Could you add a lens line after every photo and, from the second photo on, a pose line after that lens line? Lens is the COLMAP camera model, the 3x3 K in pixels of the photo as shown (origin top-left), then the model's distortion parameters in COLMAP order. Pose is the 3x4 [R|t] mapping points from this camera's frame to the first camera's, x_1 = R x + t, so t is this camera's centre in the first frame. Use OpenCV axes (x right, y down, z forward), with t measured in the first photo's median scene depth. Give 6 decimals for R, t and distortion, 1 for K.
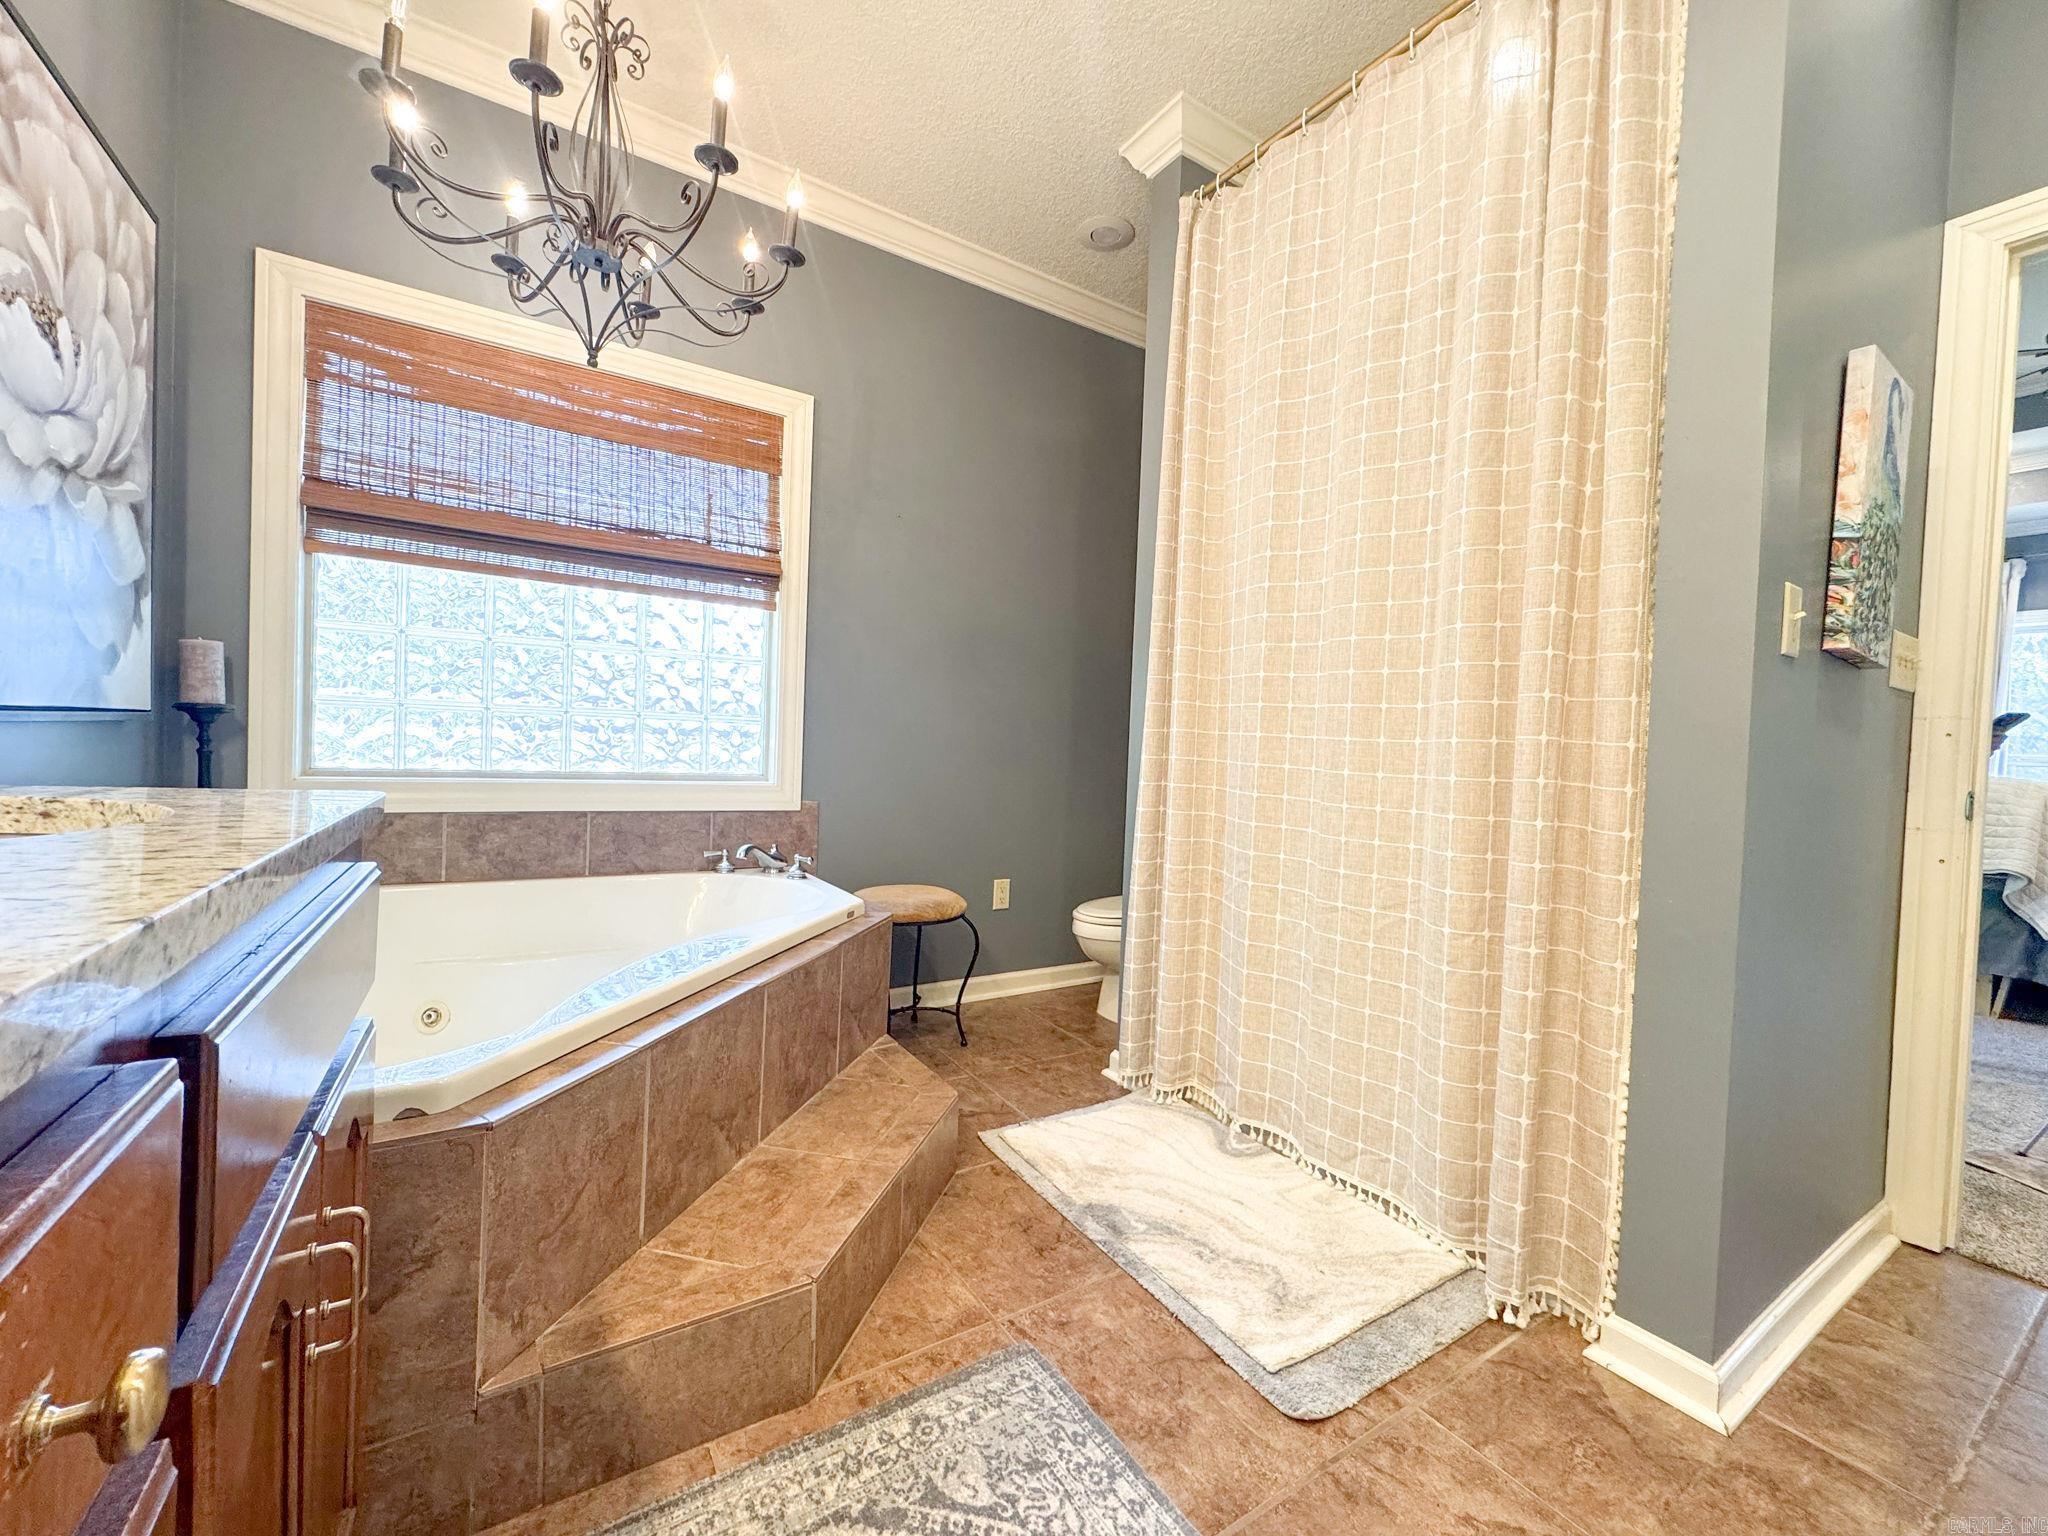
lens RADIAL K [[819.3, 0, 1023.4], [0, 819.3, 768.9], [0, 0, 1]] dist [-0.002984, 0.000546]
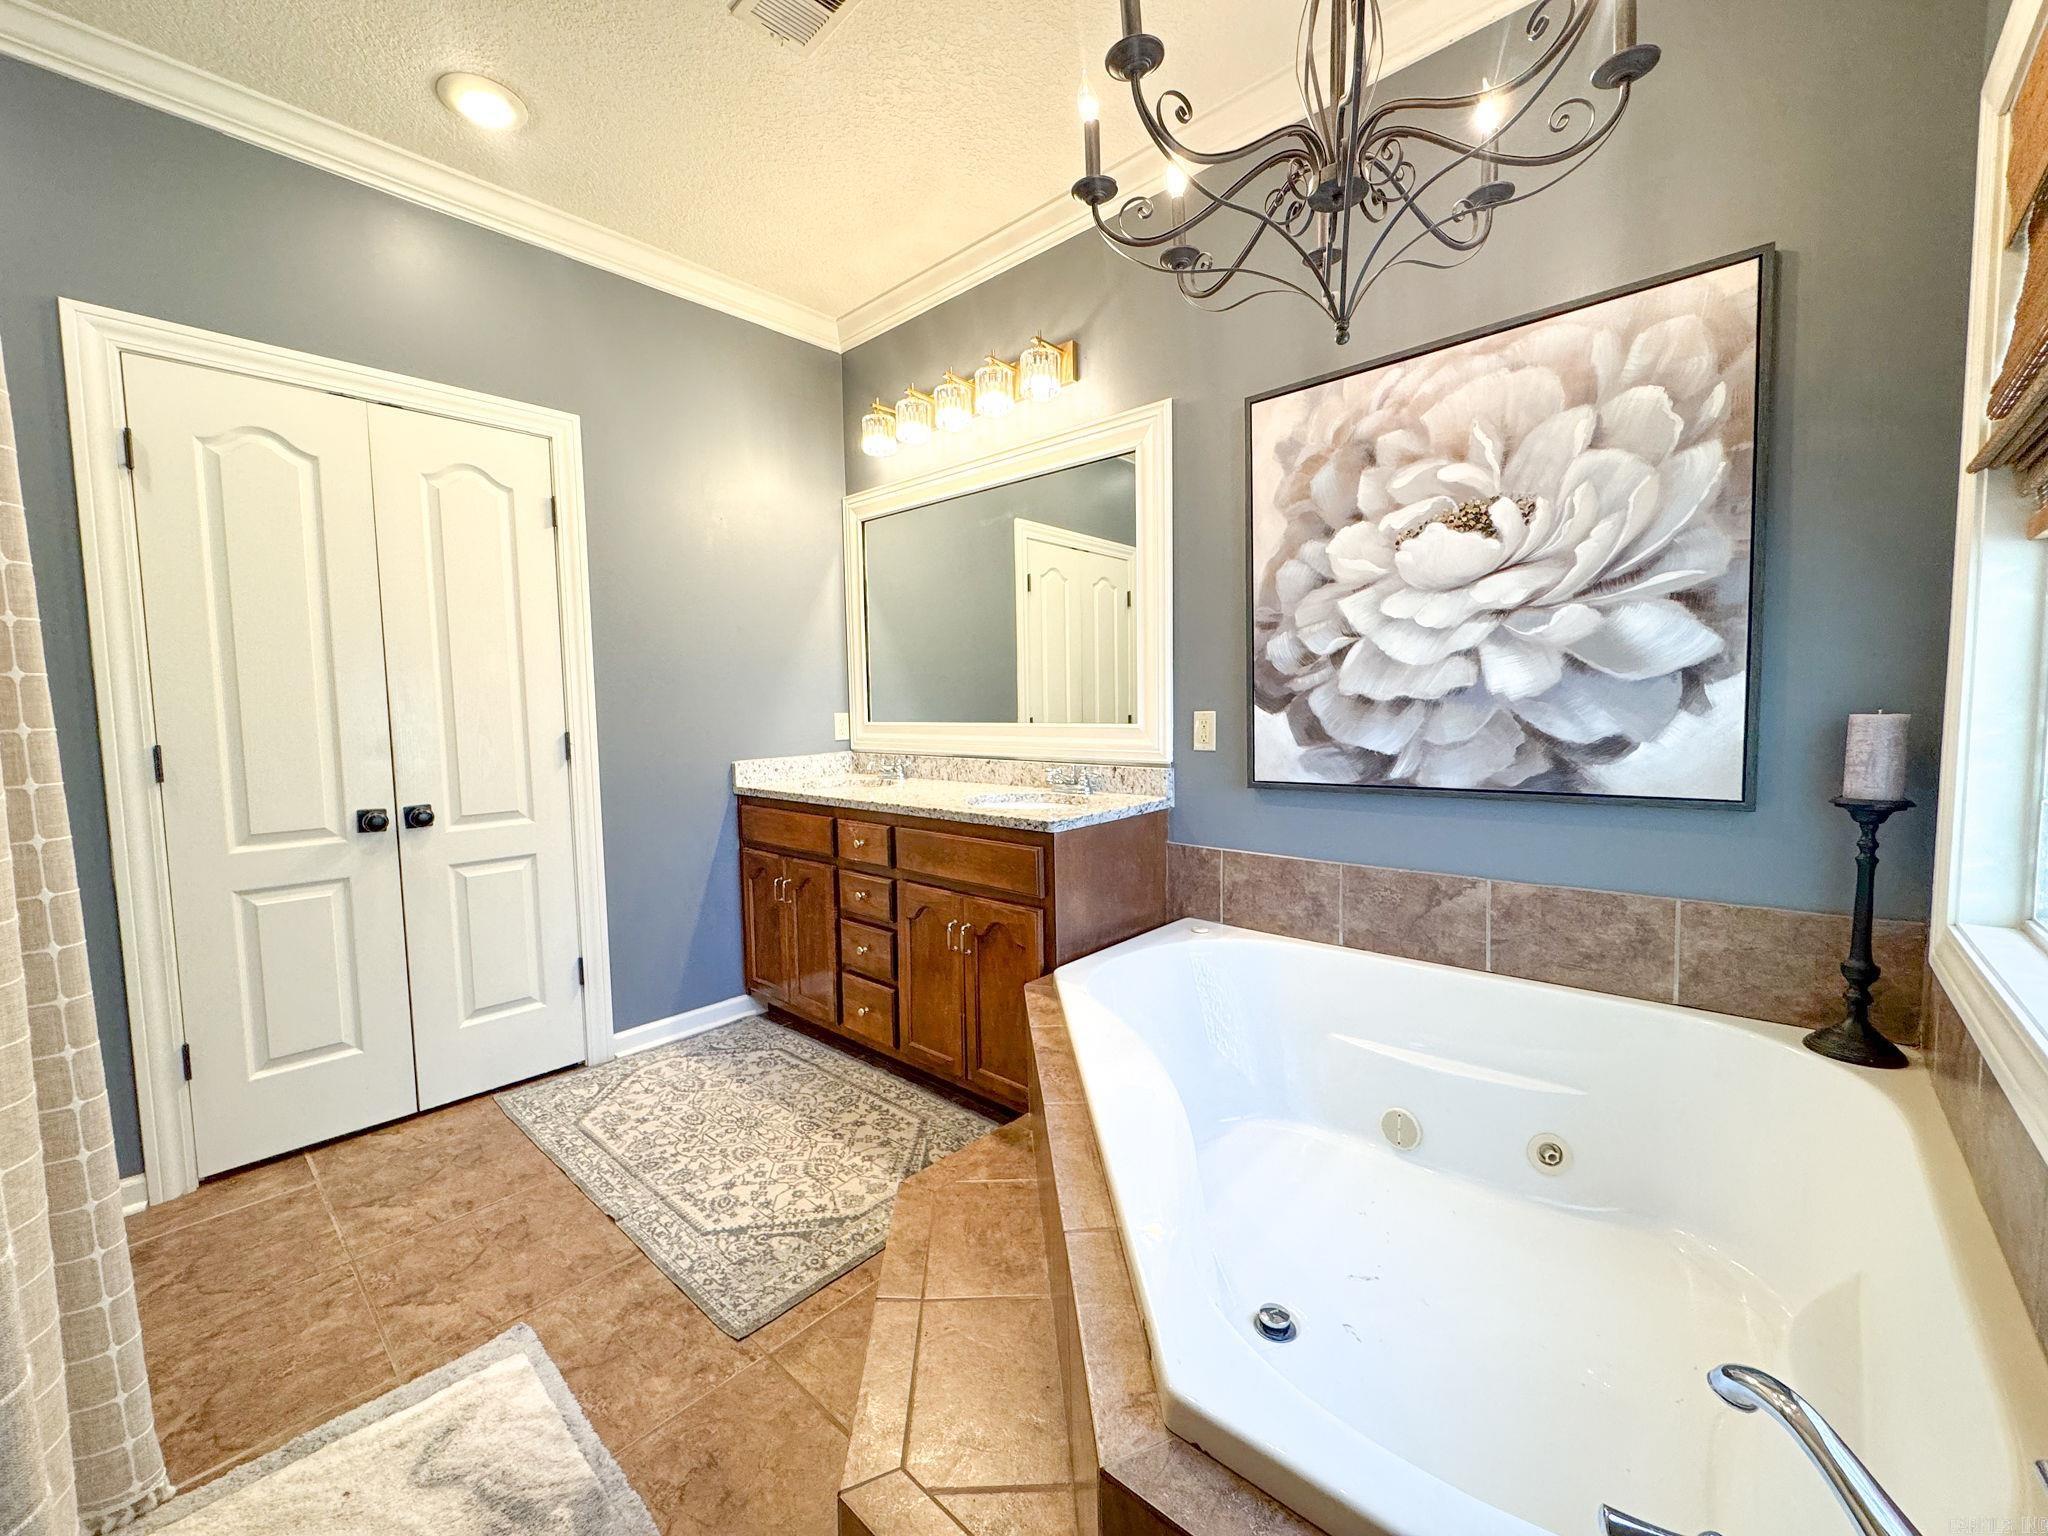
lens RADIAL K [[819.3, 0, 1026.7], [0, 819.3, 767.0], [0, 0, 1]] dist [-0.002984, 0.000546]
pose [[-0.964420, -0.003883, -0.264346, -0.093031], [-0.027296, 0.996011, 0.084953, -0.248698], [0.262961, 0.089146, -0.960679, 2.510617]]
